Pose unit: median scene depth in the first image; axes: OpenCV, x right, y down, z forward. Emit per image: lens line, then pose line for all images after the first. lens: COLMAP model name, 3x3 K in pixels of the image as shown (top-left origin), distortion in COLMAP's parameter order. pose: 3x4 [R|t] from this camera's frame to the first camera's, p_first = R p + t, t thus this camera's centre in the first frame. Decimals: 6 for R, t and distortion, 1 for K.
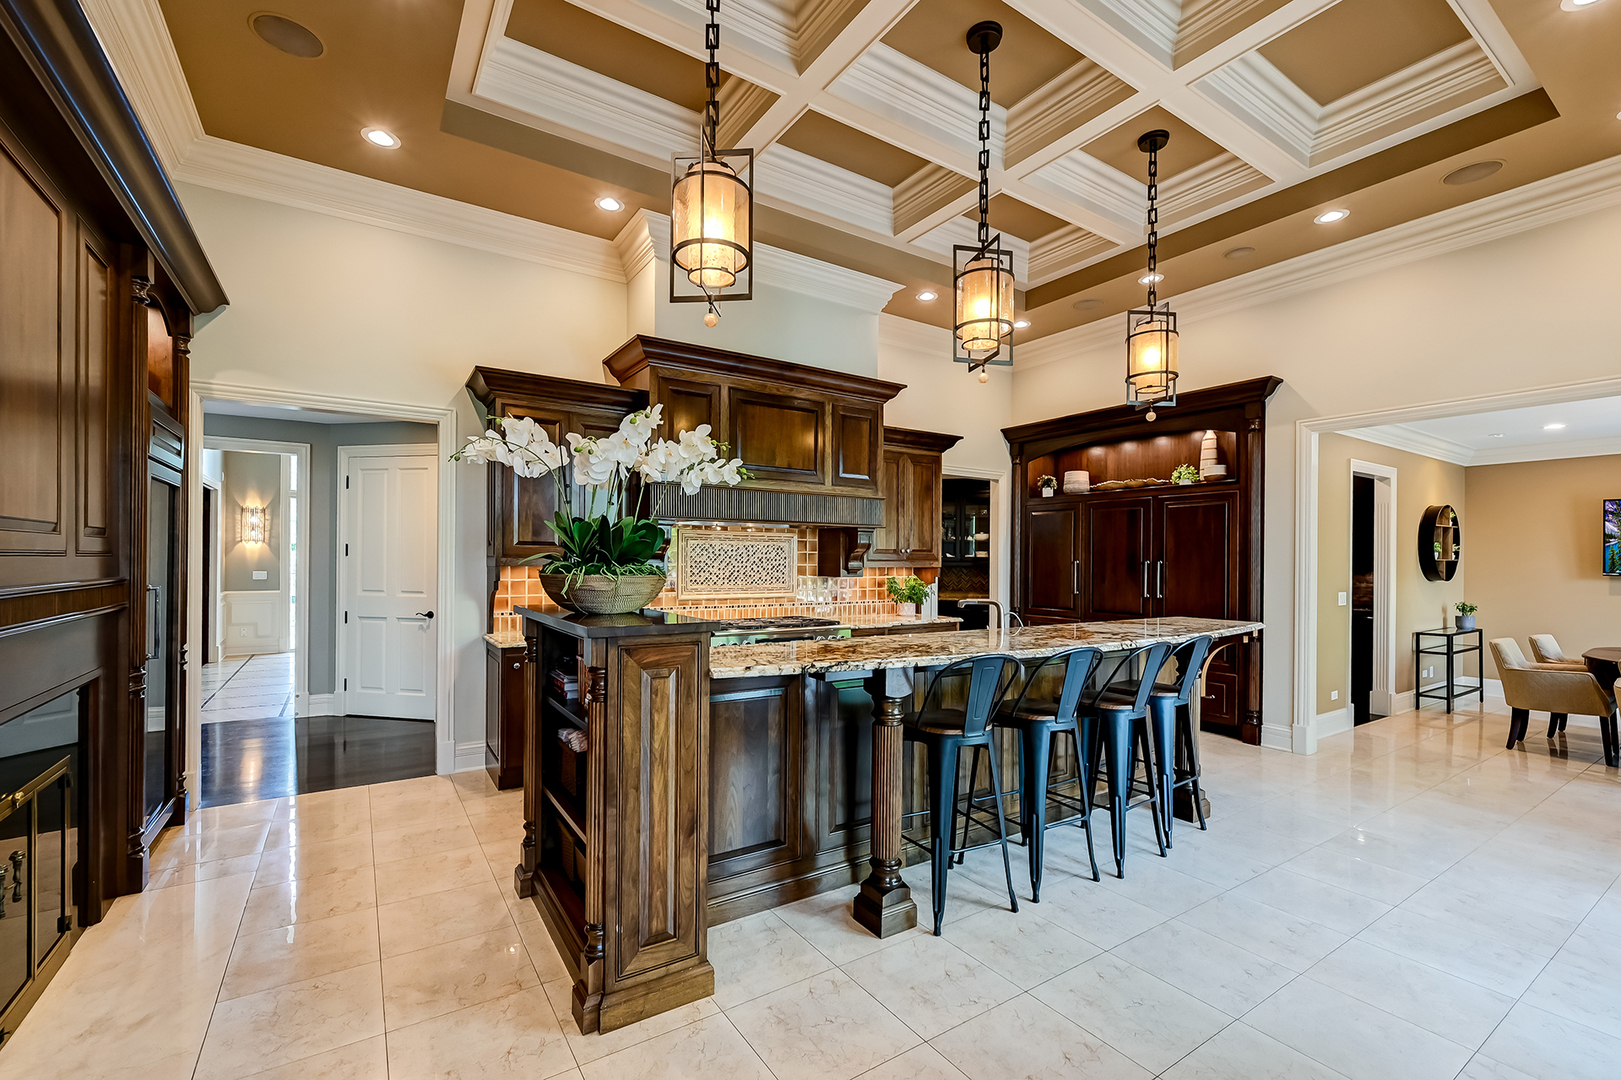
lens RADIAL K [[696.5, 0, 809.8], [0, 696.5, 556.5], [0, 0, 1]] dist [-0.014351, -0.000129]
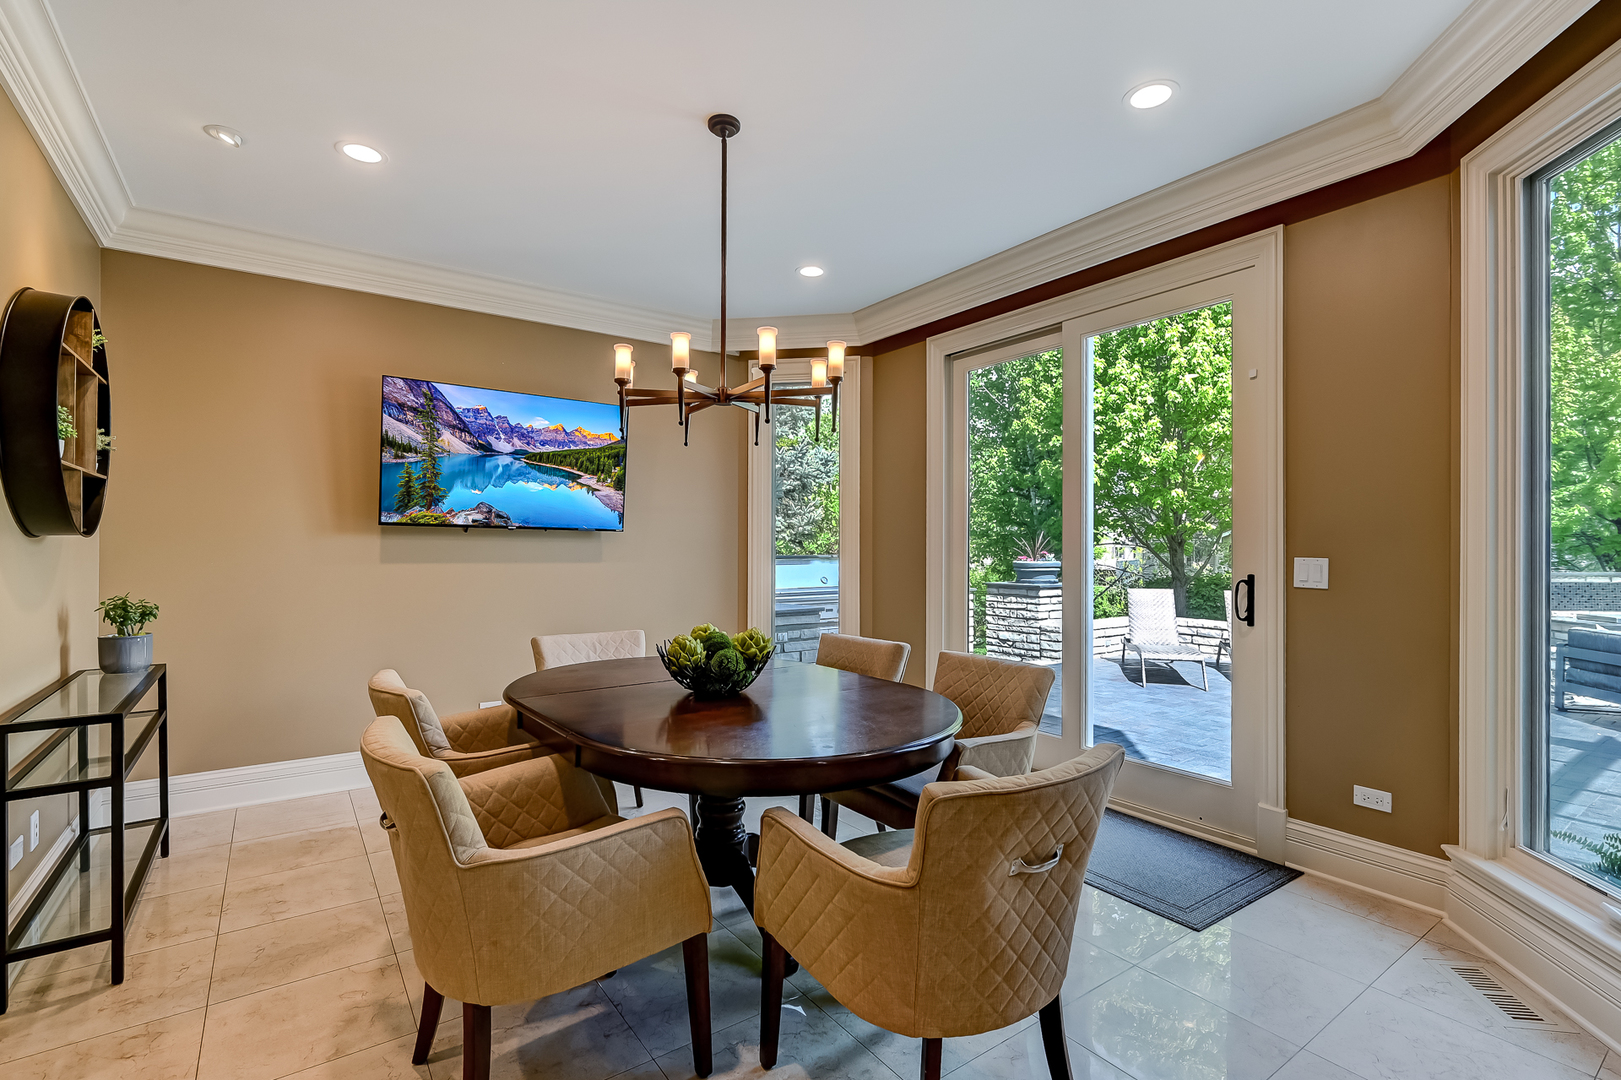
lens RADIAL K [[745.8, 0, 805.2], [0, 745.8, 542.4], [0, 0, 1]] dist [-0.001897, -0.000029]
pose [[-0.025021, -0.007820, 0.999656, 0.563983], [-0.006532, 0.999949, 0.007659, 0.033551], [-0.999666, -0.006338, -0.025071, 0.664099]]
